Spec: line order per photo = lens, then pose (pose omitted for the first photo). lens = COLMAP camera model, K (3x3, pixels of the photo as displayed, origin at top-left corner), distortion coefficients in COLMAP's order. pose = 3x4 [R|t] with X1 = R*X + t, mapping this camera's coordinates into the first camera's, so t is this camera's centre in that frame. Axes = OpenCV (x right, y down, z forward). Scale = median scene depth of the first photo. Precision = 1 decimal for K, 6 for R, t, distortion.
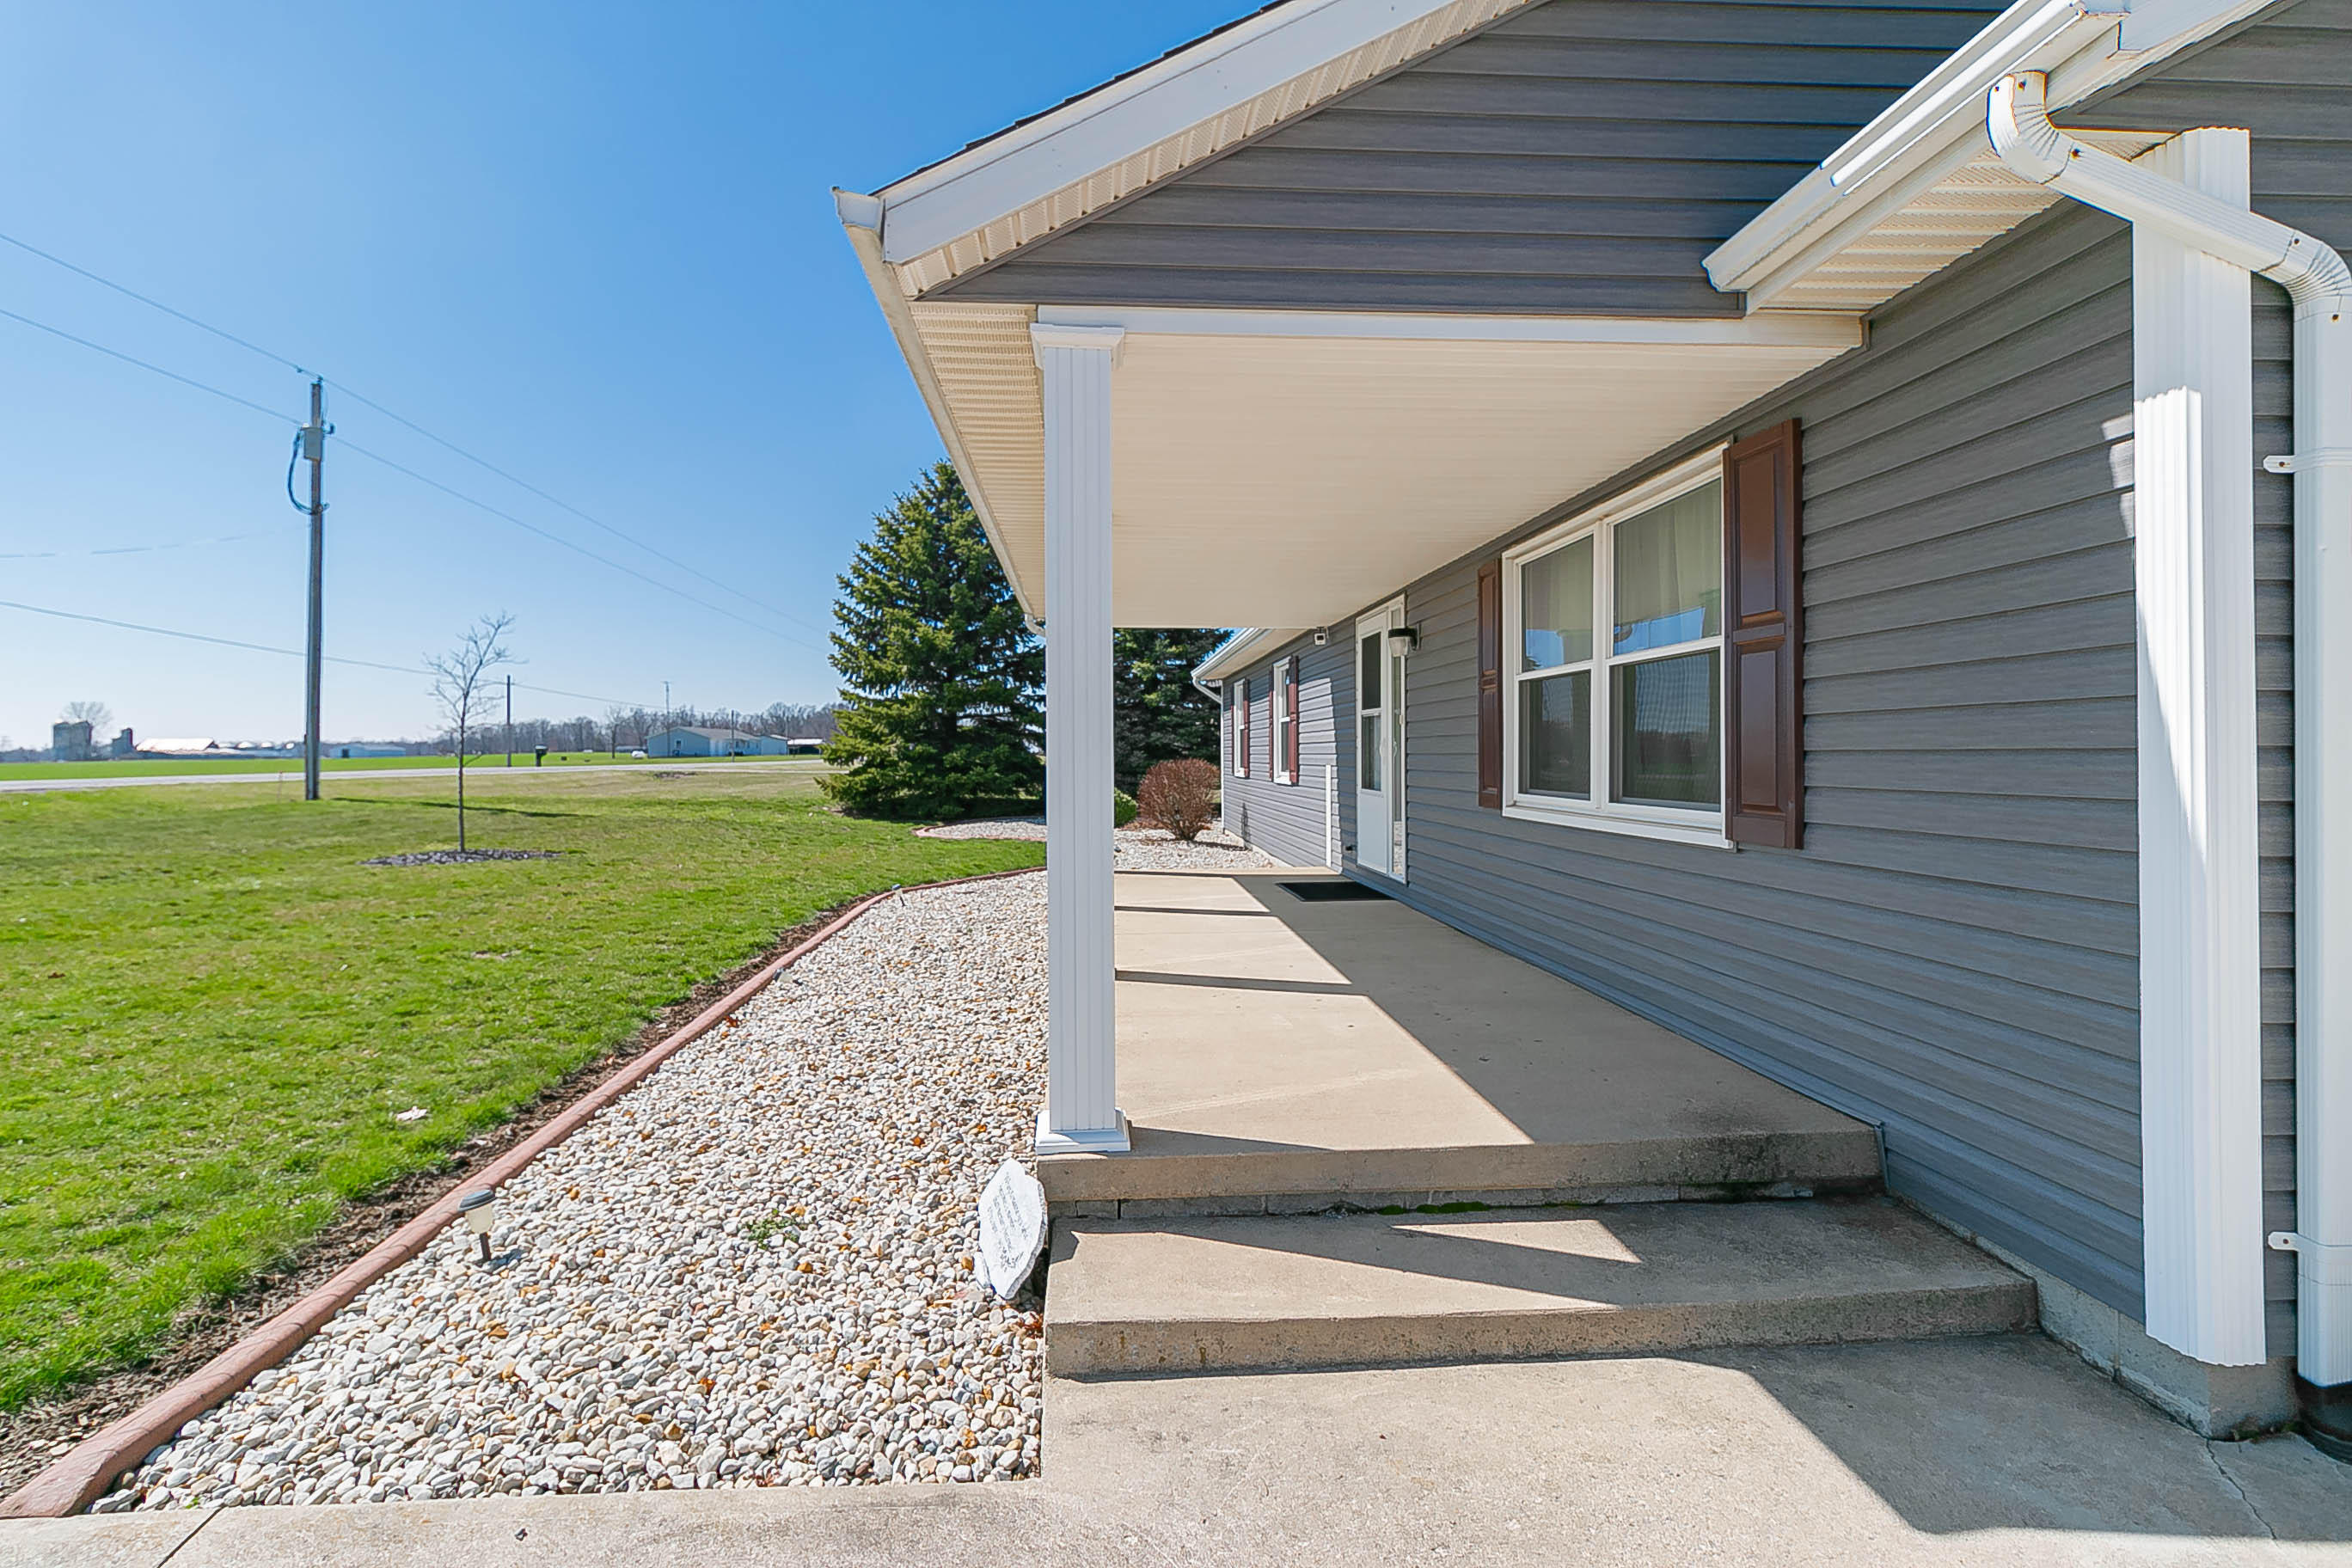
lens RADIAL K [[1077.1, 0, 1167.7], [0, 1077.1, 750.4], [0, 0, 1]] dist [-0.001277, -0.012672]
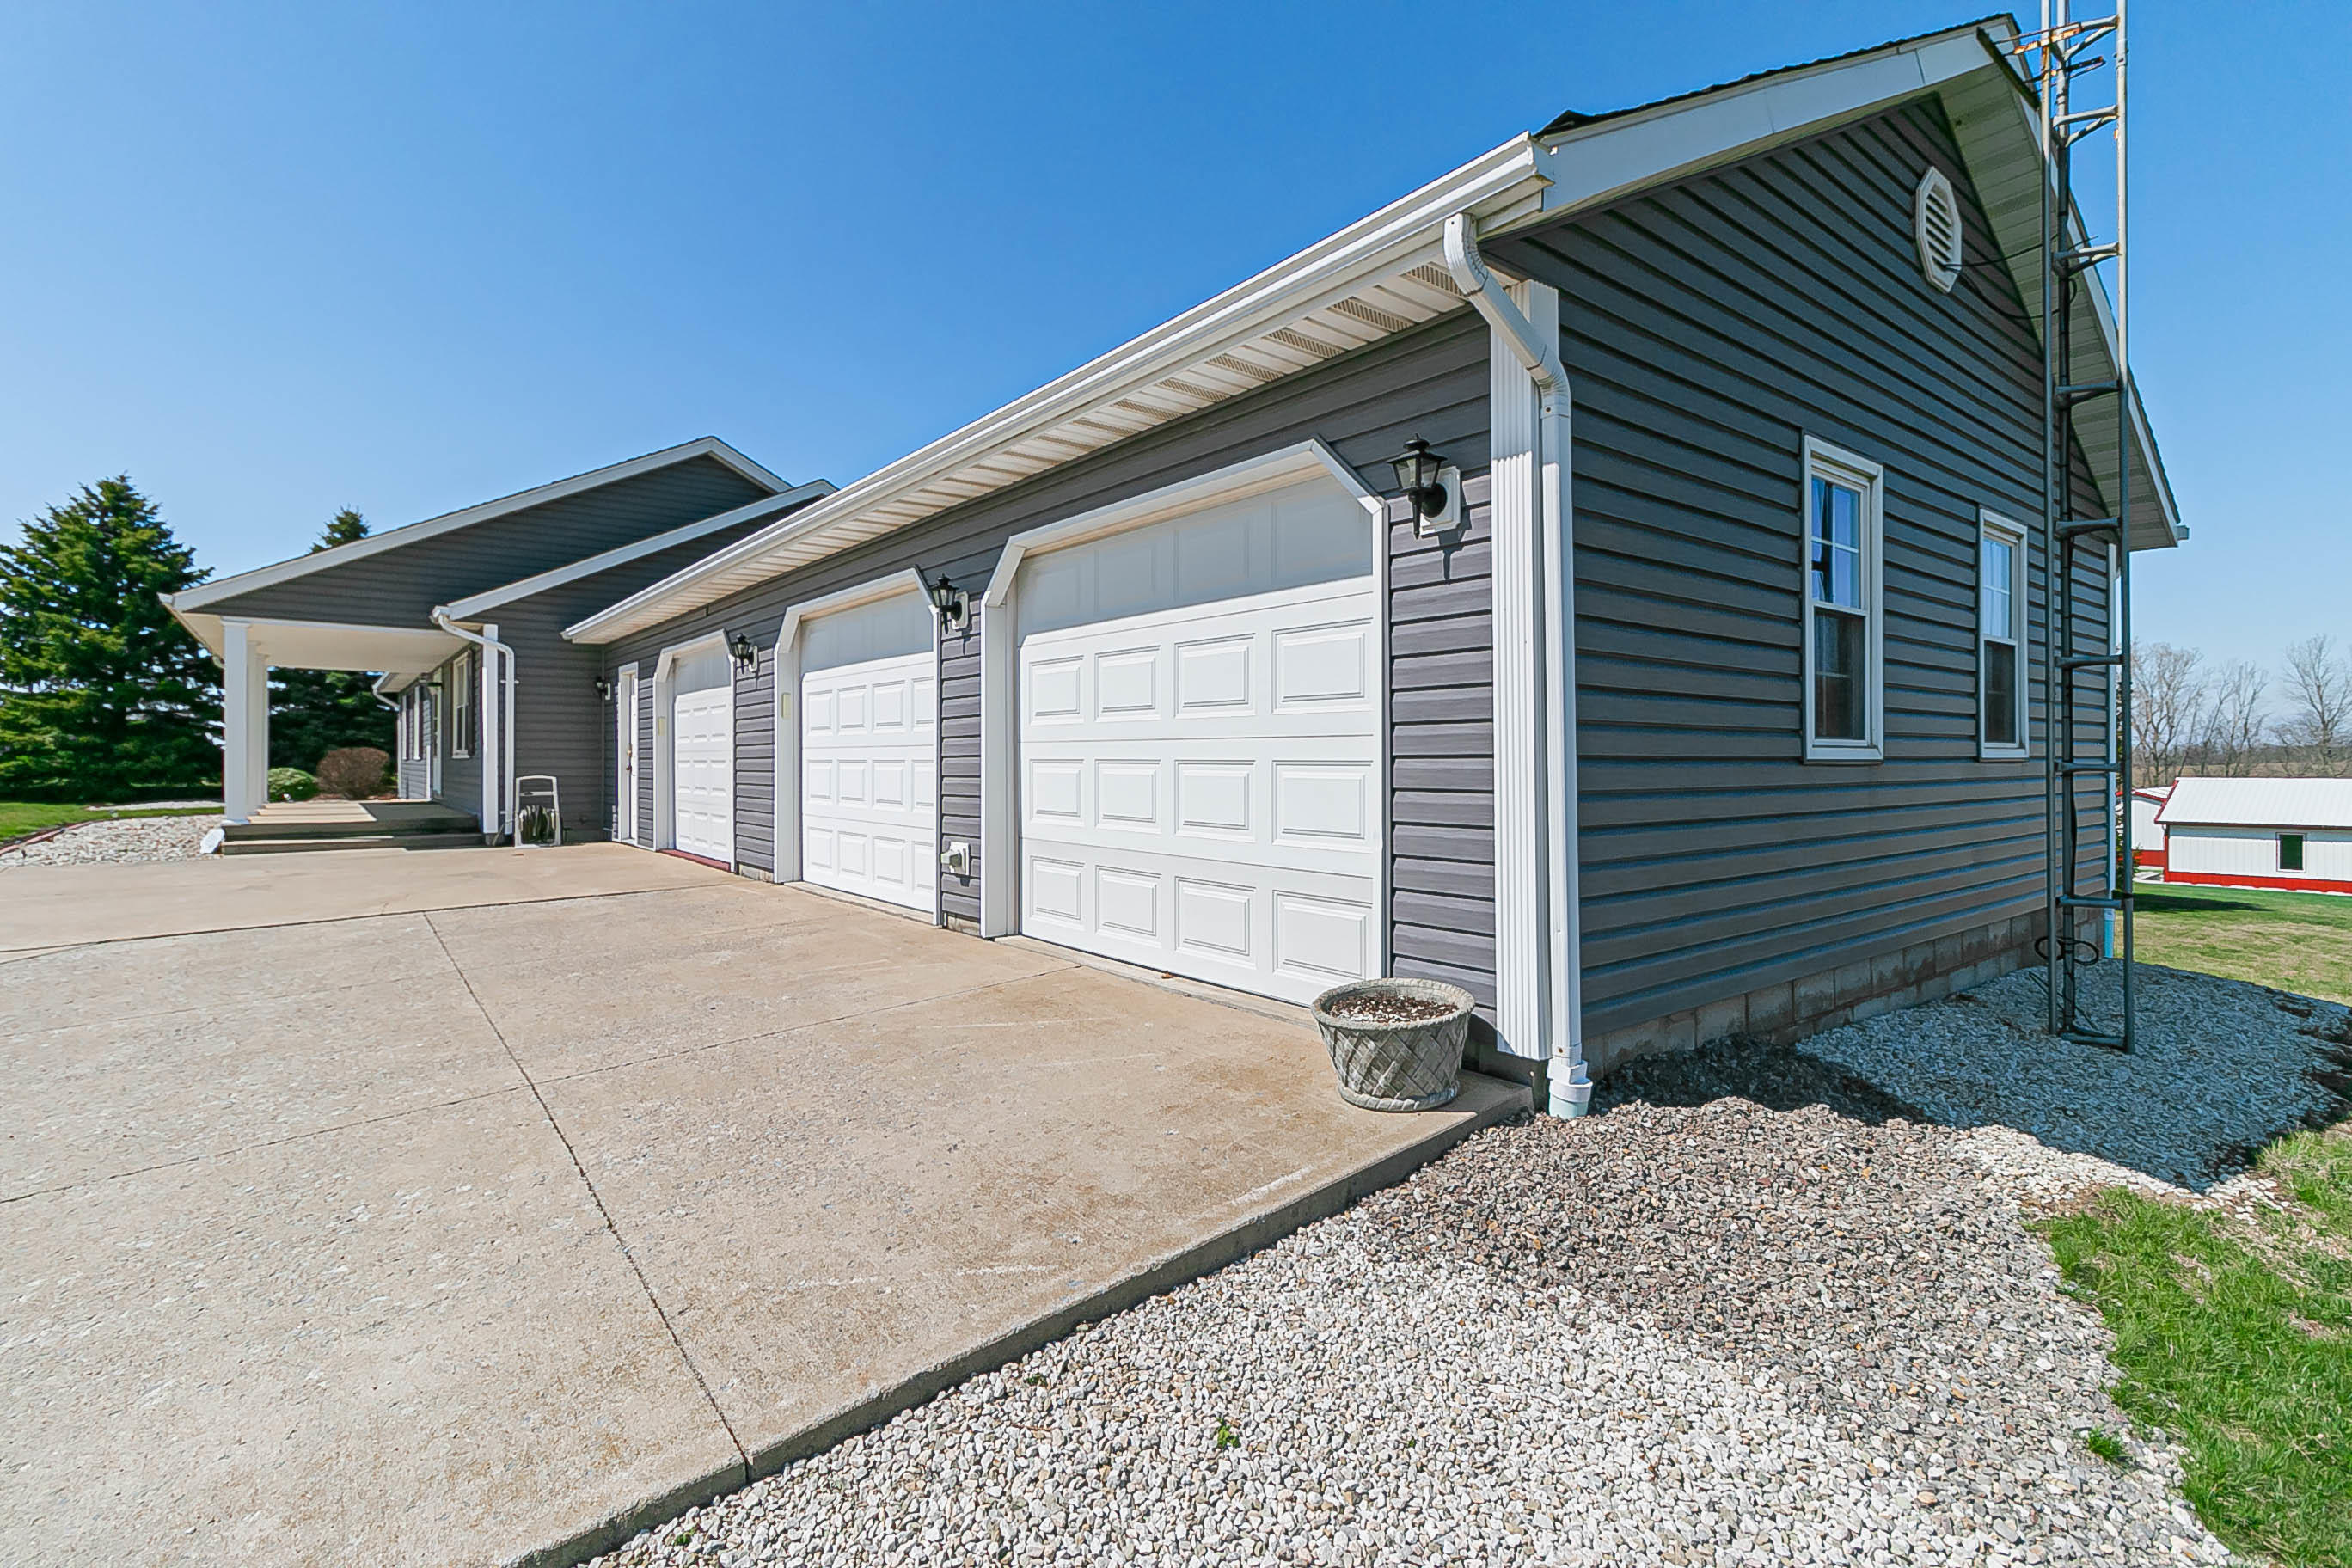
lens RADIAL K [[1077.2, 0, 1186.1], [0, 1077.2, 765.6], [0, 0, 1]] dist [0.002467, 0.000930]
pose [[0.820346, 0.004298, 0.571851, 0.068972], [-0.006805, 0.999974, 0.002246, 0.015450], [-0.571826, -0.005734, 0.820355, -0.580319]]
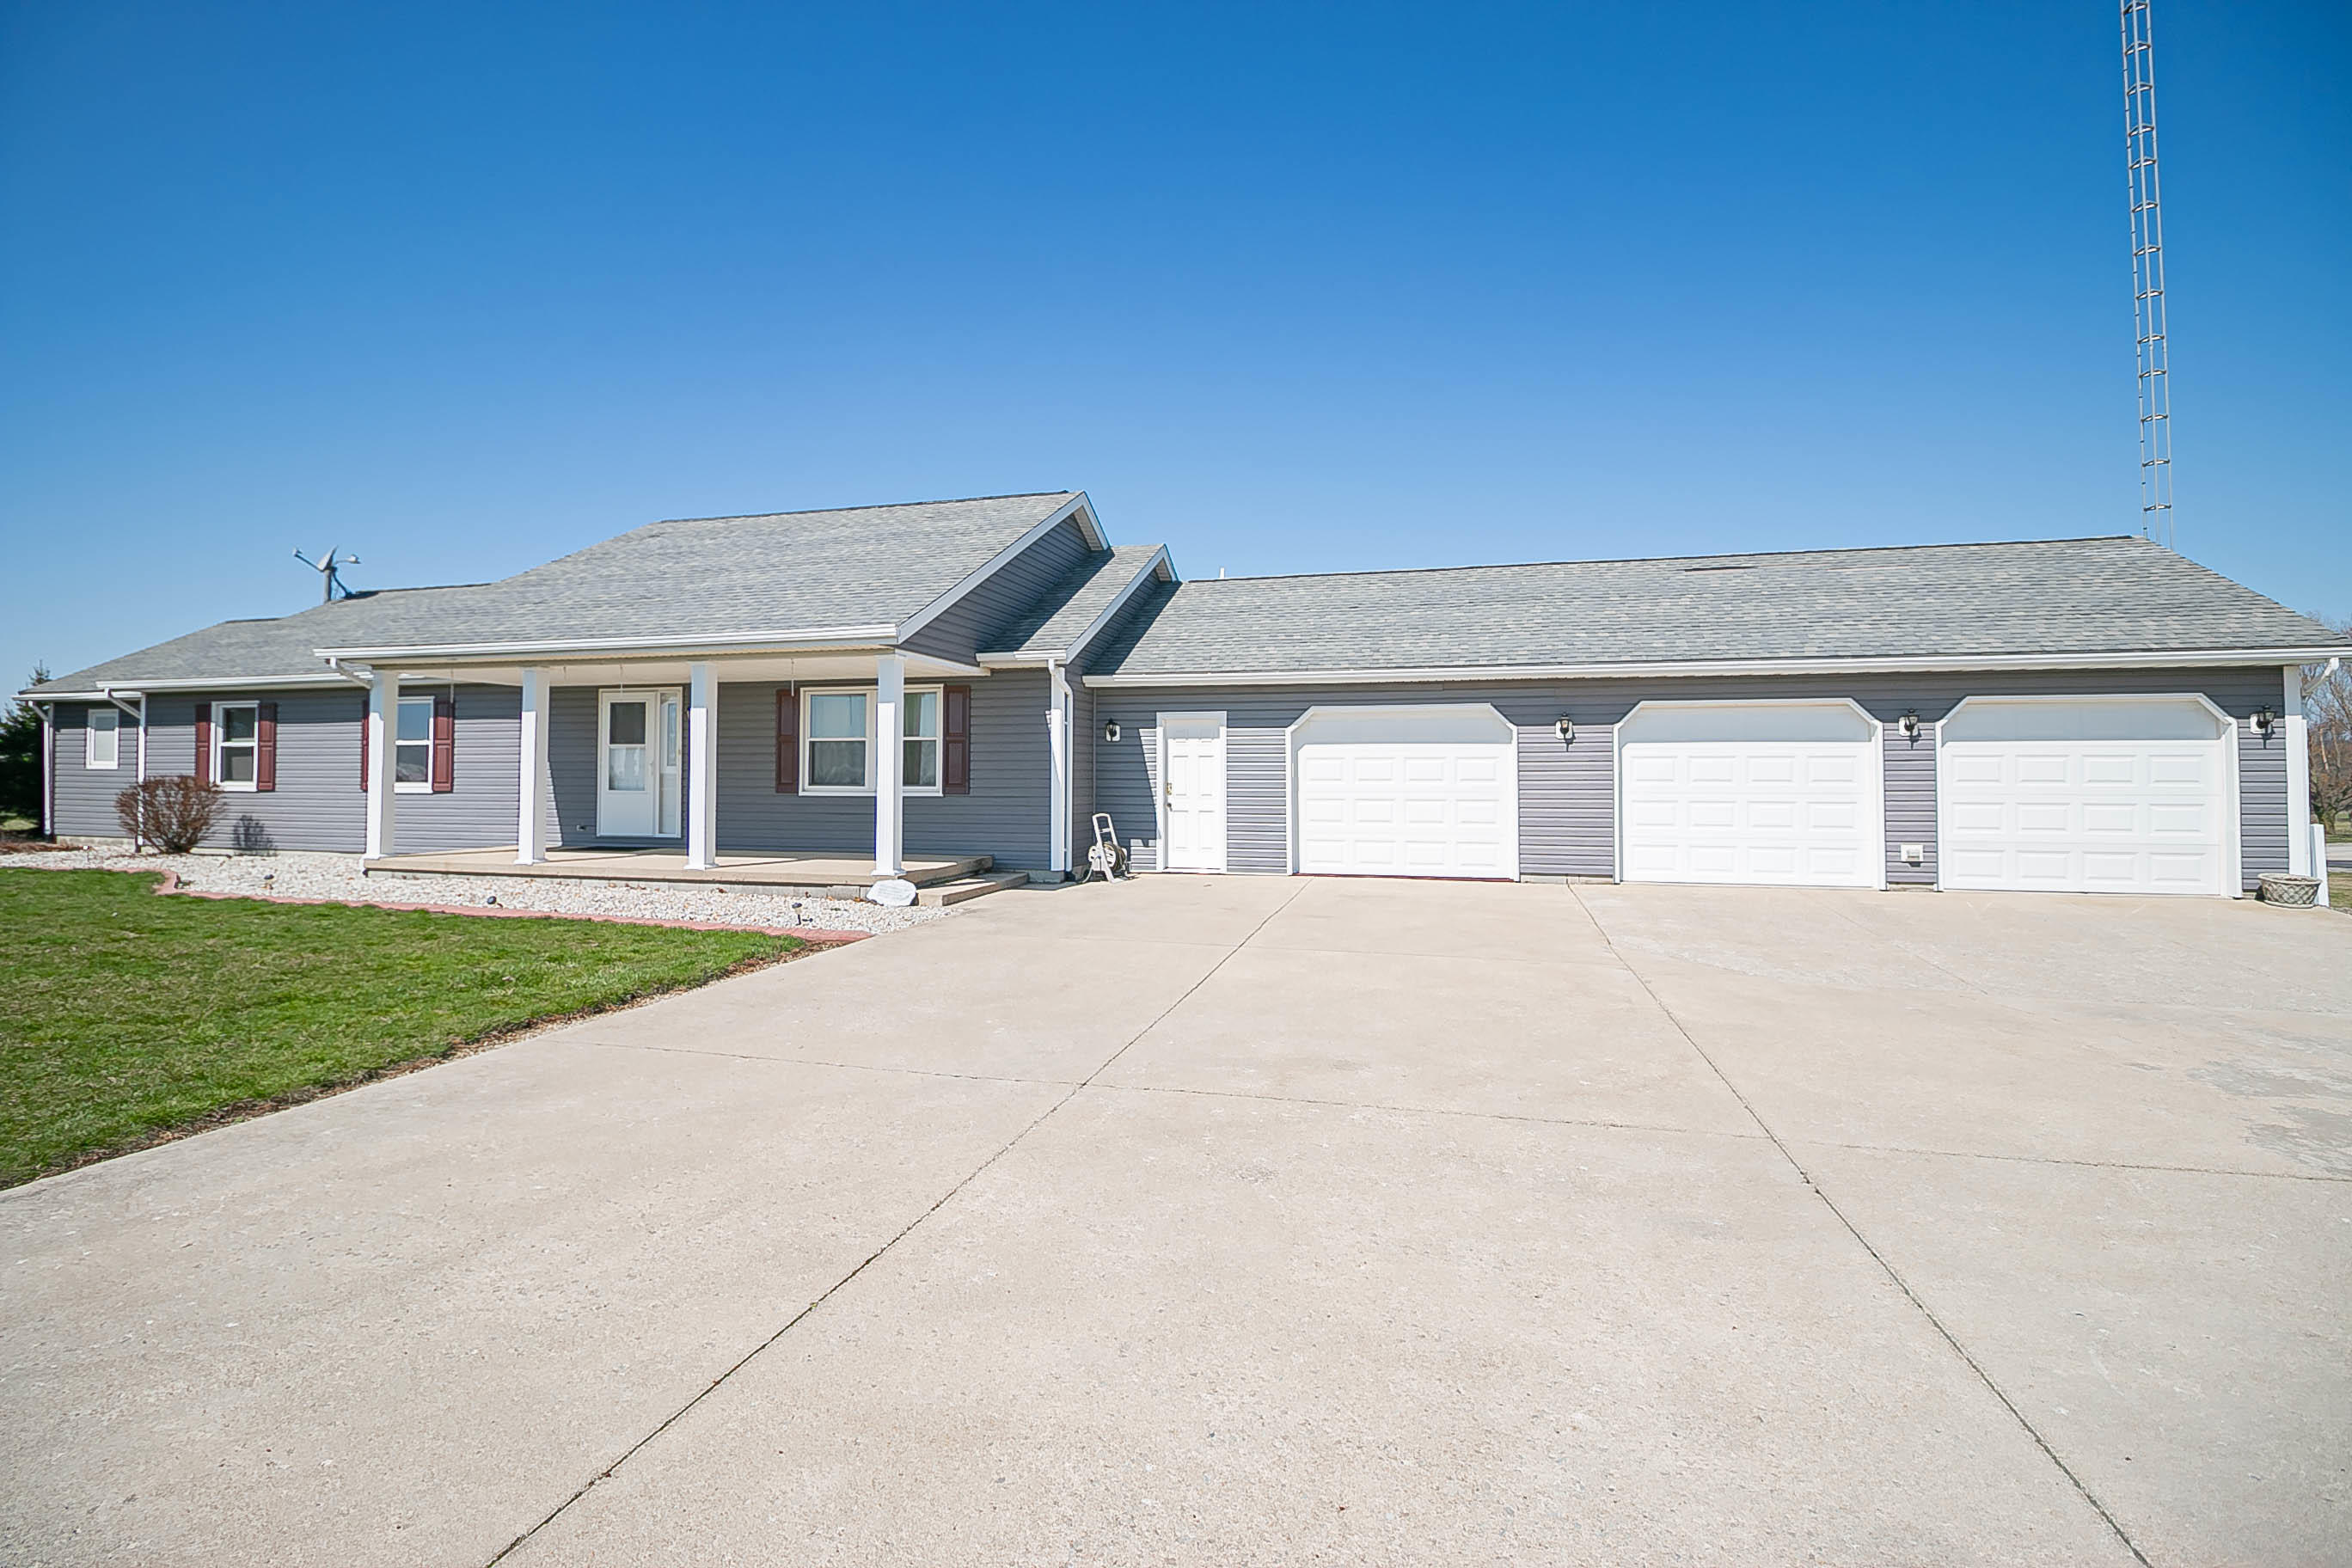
lens RADIAL K [[1077.1, 0, 1167.7], [0, 1077.1, 750.4], [0, 0, 1]] dist [-0.001277, -0.012672]
pose [[0.326372, 0.028477, 0.944812, -0.440260], [-0.005789, 0.999588, -0.028128, 0.005748], [-0.945224, 0.003711, 0.326402, -0.150089]]
